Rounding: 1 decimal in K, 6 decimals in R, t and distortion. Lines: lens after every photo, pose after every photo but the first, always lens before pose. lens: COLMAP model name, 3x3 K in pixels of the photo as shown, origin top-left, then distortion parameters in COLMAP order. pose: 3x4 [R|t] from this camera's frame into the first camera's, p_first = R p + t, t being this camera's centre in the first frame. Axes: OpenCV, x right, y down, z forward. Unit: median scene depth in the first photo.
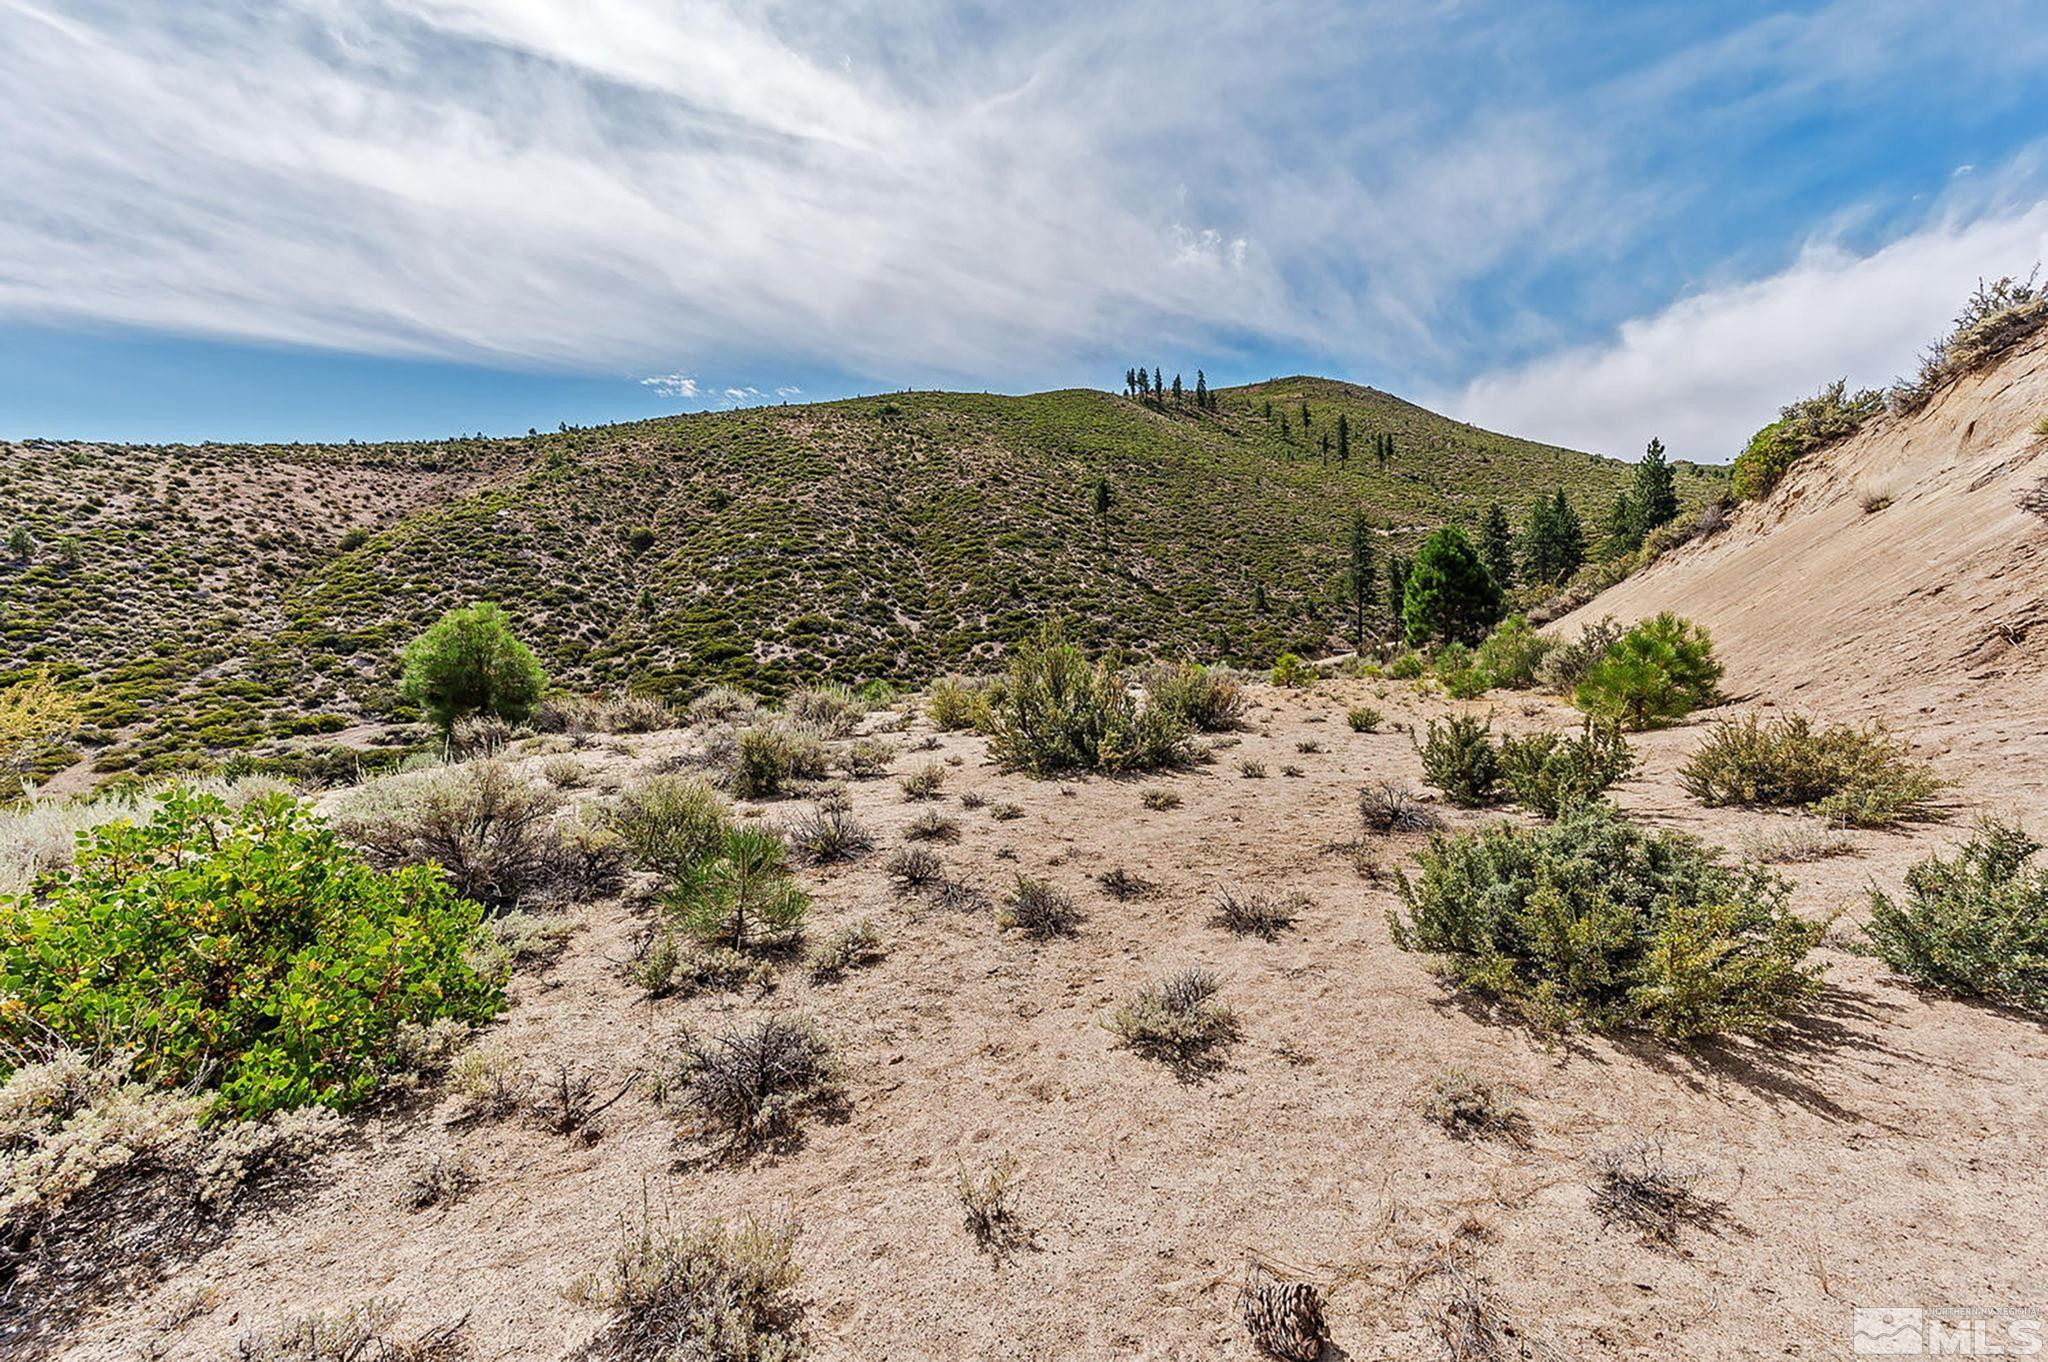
lens RADIAL K [[791.1, 0, 1024.0], [0, 791.1, 681.0], [0, 0, 1]] dist [0.030426, -0.000165]
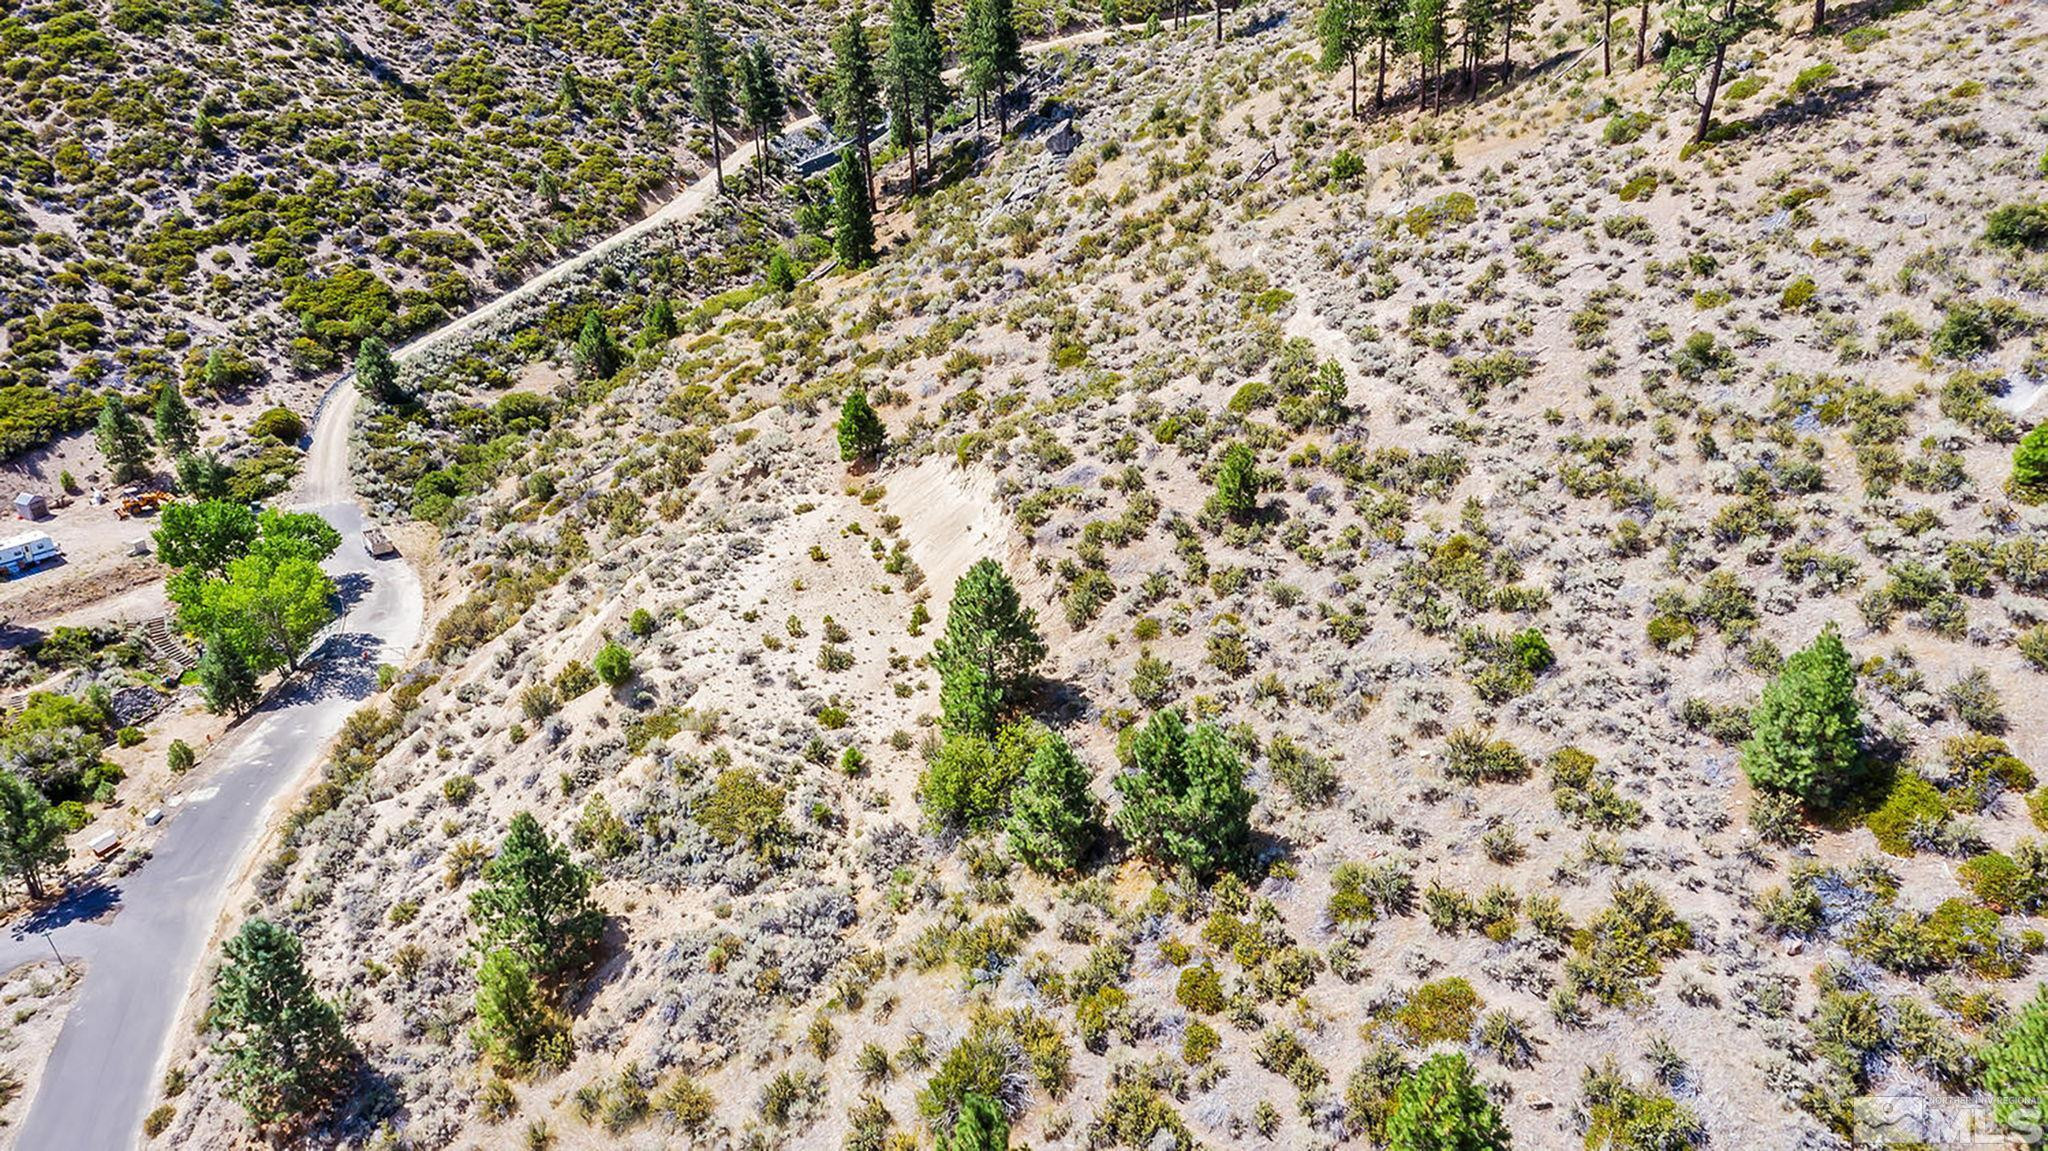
lens RADIAL K [[1617.5, 0, 1024.3], [0, 1617.5, 571.1], [0, 0, 1]] dist [-0.001102, 0.011329]
pose [[0.804882, -0.251088, 0.537699, -0.251930], [0.030009, 0.922140, 0.385690, -0.253915], [-0.592676, -0.294299, 0.749749, -0.422363]]
